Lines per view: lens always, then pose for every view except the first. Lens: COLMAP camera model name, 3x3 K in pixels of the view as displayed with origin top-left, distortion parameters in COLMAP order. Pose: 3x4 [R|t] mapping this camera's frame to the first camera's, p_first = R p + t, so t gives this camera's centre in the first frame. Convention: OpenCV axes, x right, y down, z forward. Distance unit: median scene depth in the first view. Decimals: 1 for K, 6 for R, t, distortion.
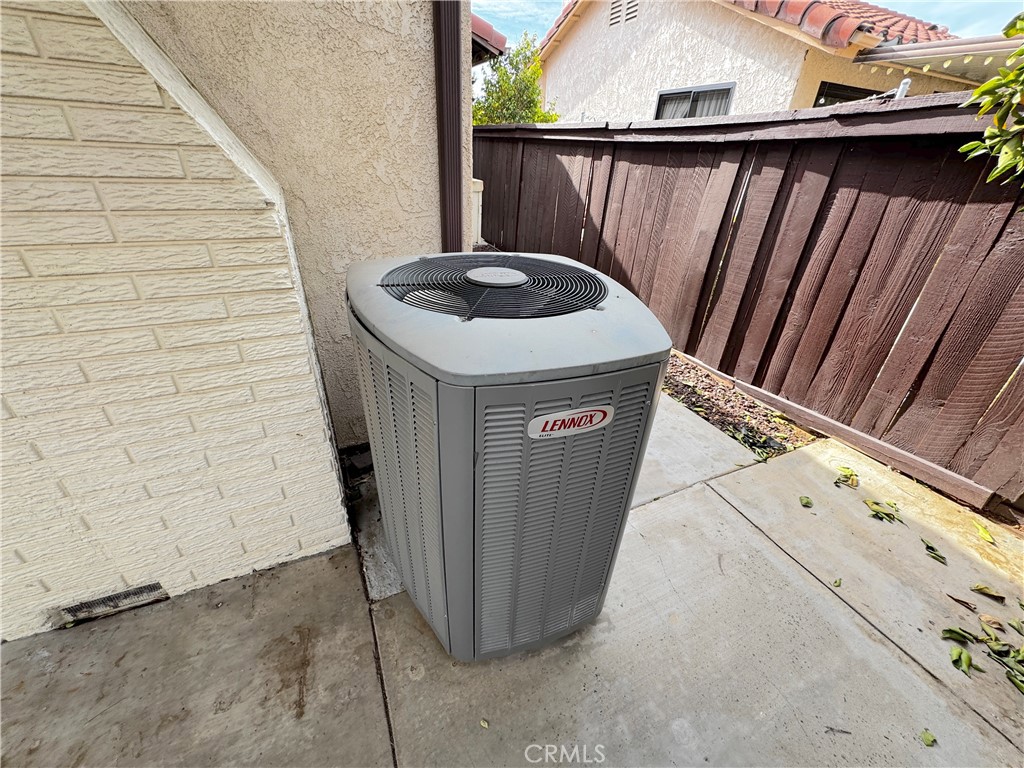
lens RADIAL K [[409.0, 0, 509.4], [0, 409.0, 383.3], [0, 0, 1]] dist [-0.000881, 0.000179]
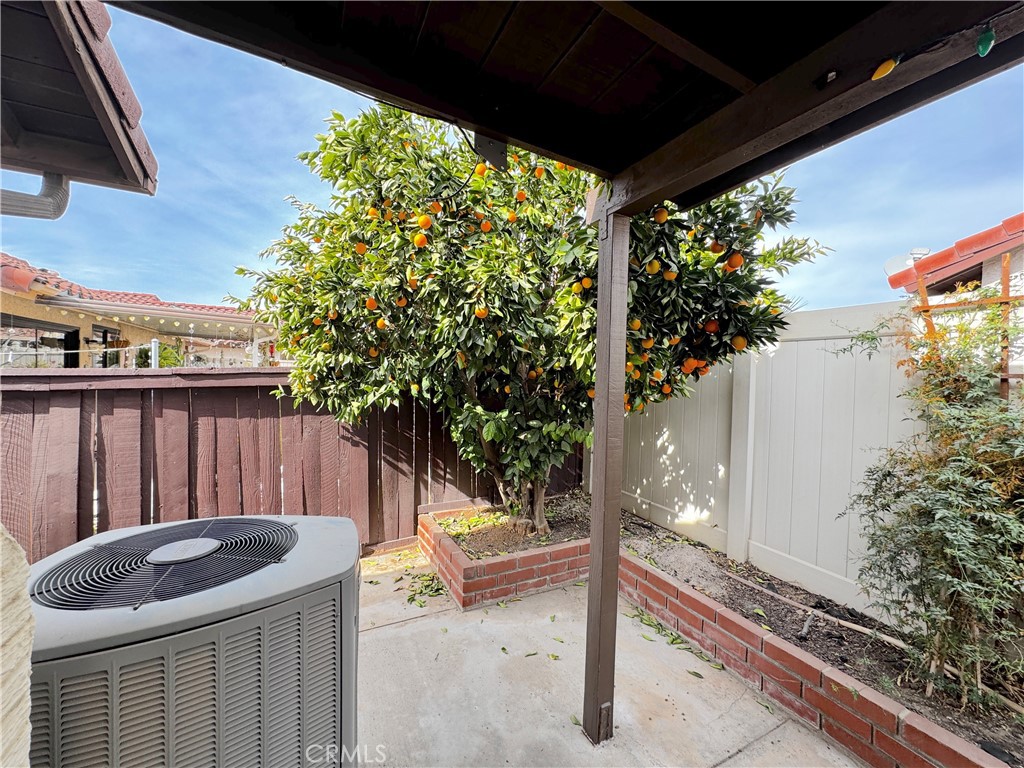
lens RADIAL K [[409.0, 0, 509.4], [0, 409.0, 383.3], [0, 0, 1]] dist [-0.000881, 0.000179]
pose [[-0.032841, -0.065057, 0.997341, -0.609800], [0.479903, 0.874293, 0.072833, -0.170610], [-0.876707, 0.481019, 0.002508, 0.008472]]
